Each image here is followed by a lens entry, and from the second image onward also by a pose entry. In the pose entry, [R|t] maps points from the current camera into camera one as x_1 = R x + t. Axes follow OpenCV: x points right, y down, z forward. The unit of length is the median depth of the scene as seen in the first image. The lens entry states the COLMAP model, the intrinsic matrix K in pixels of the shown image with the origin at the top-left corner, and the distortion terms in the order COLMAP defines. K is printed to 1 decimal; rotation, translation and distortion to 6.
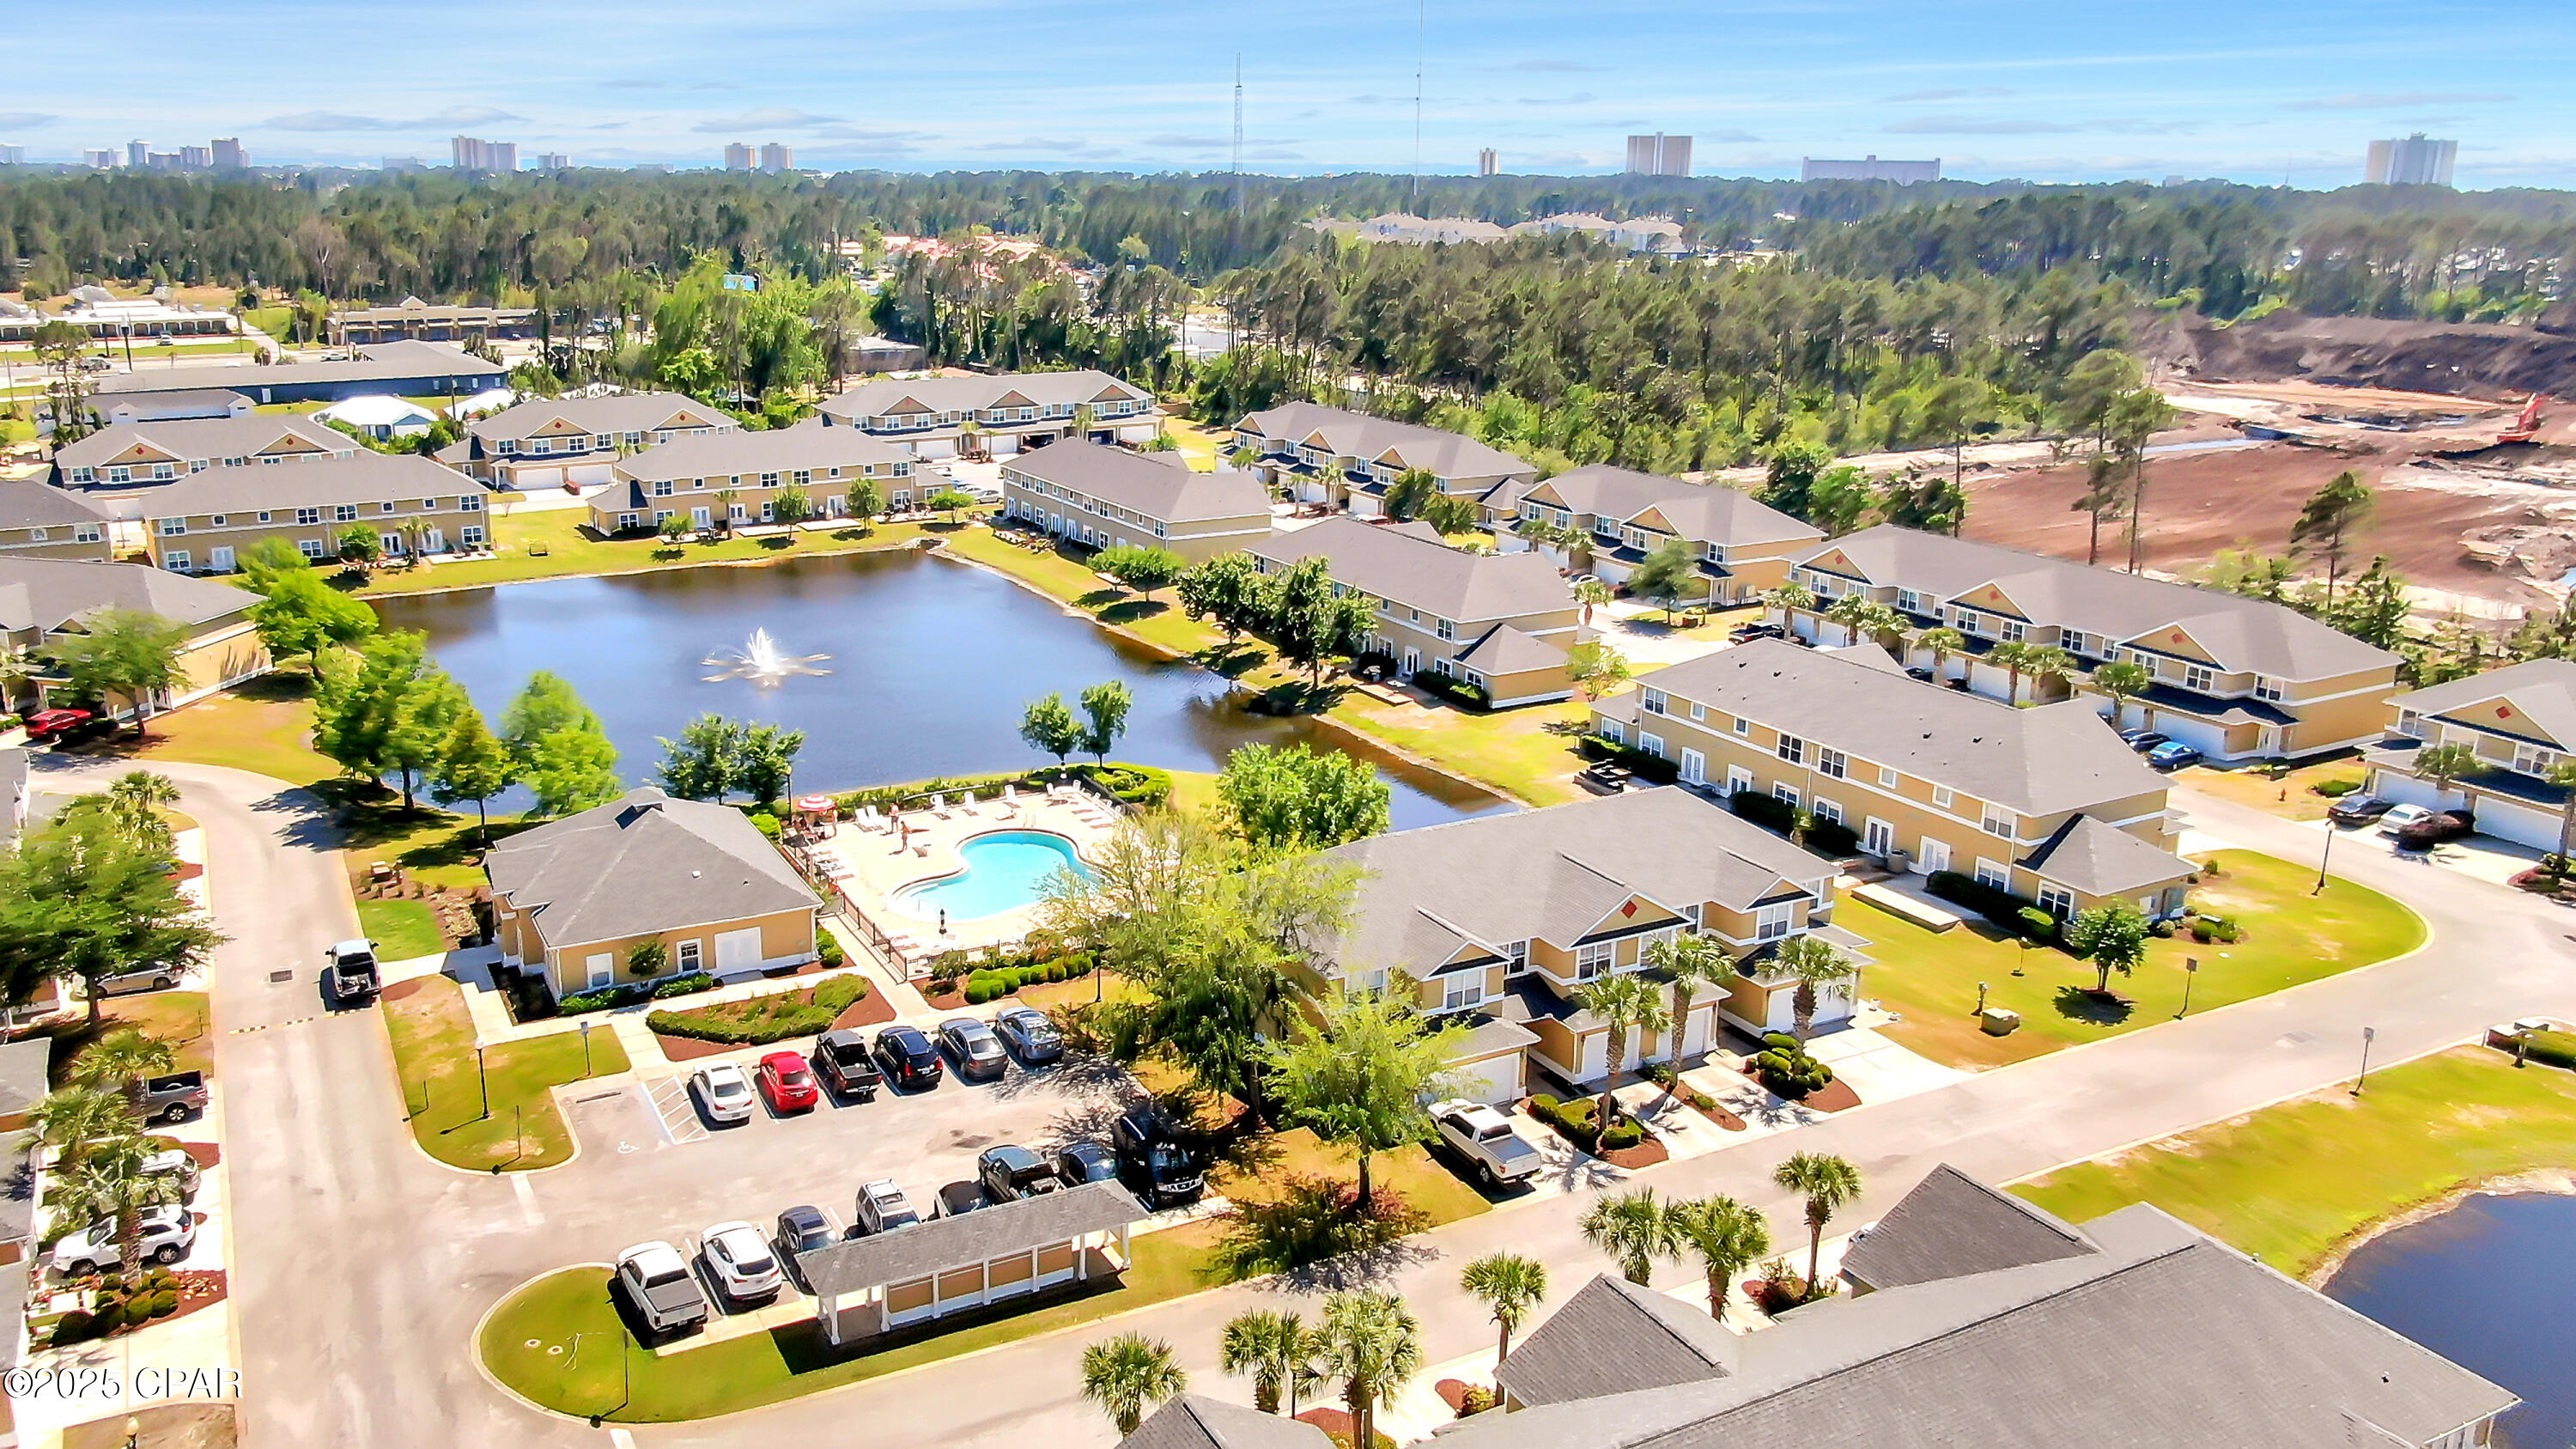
lens RADIAL K [[2015.5, 0, 1285.5], [0, 2015.5, 724.2], [0, 0, 1]] dist [-0.016282, -0.001367]
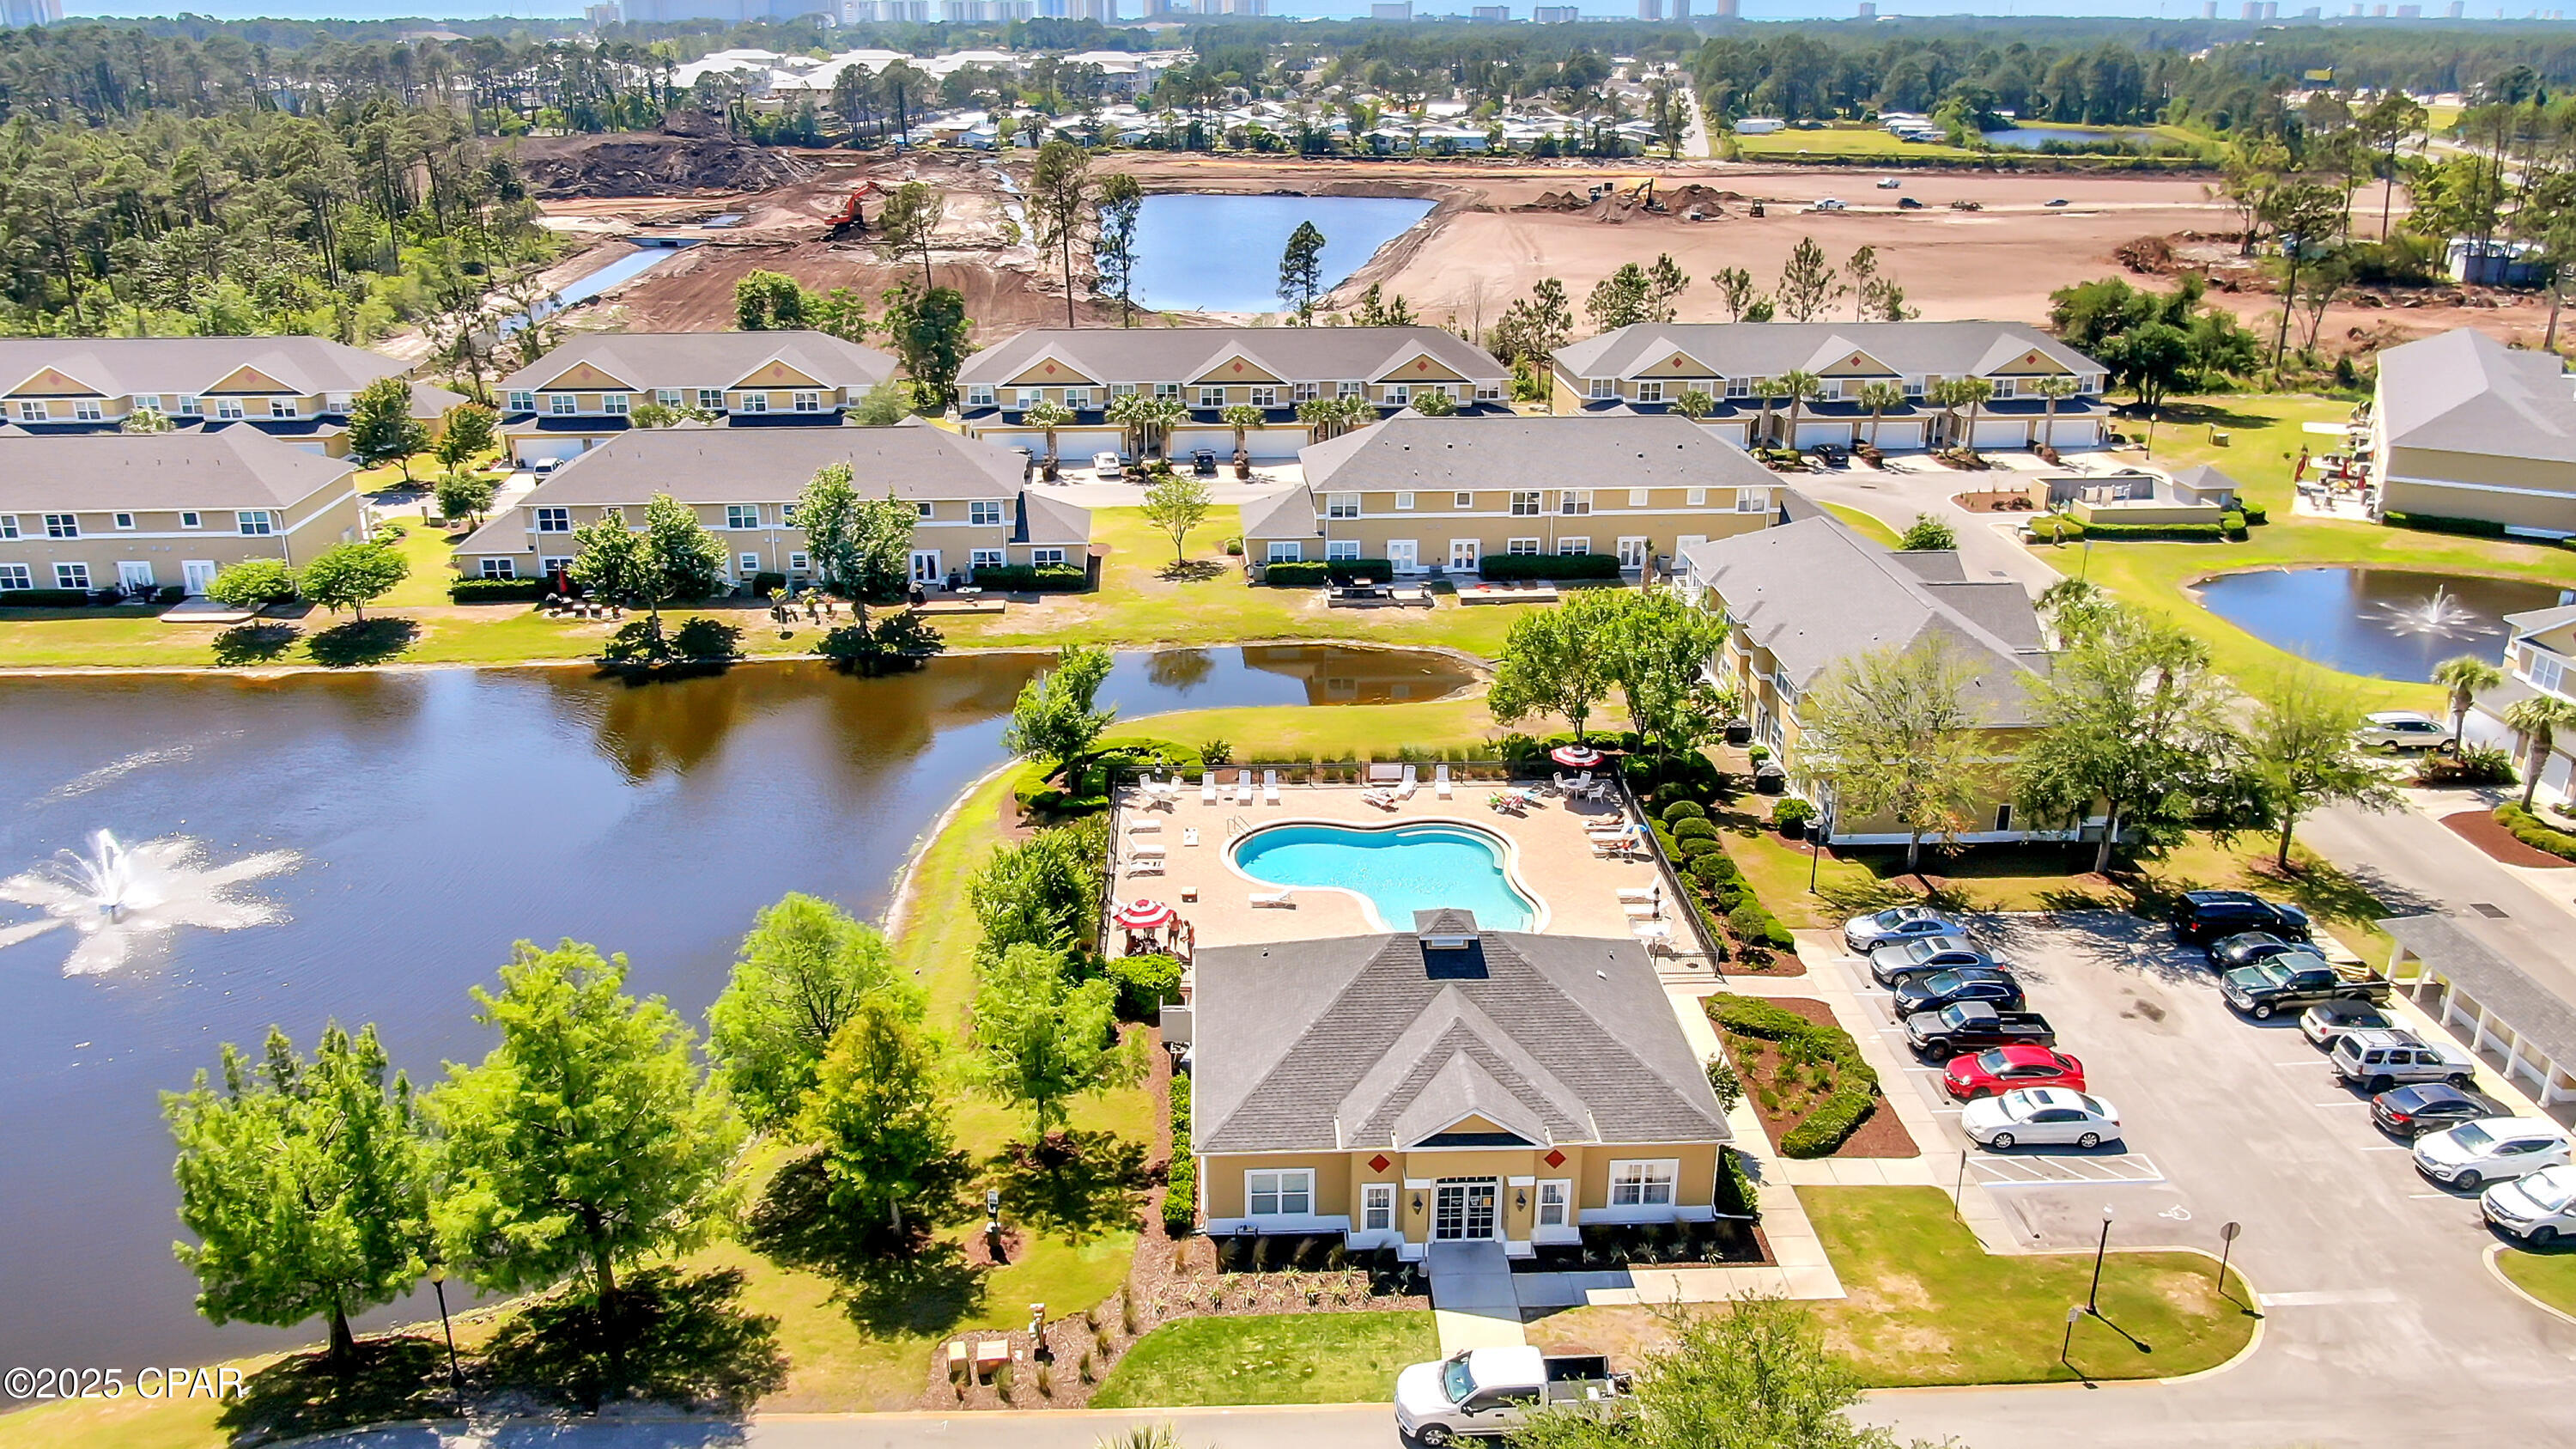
lens RADIAL K [[1874.3, 0, 1286.7], [0, 1874.3, 723.9], [0, 0, 1]] dist [-0.012423, -0.002426]
pose [[0.427944, -0.329295, 0.841682, -0.688554], [0.248367, 0.938259, 0.240800, -0.150685], [-0.869010, 0.105997, 0.483308, 0.631973]]
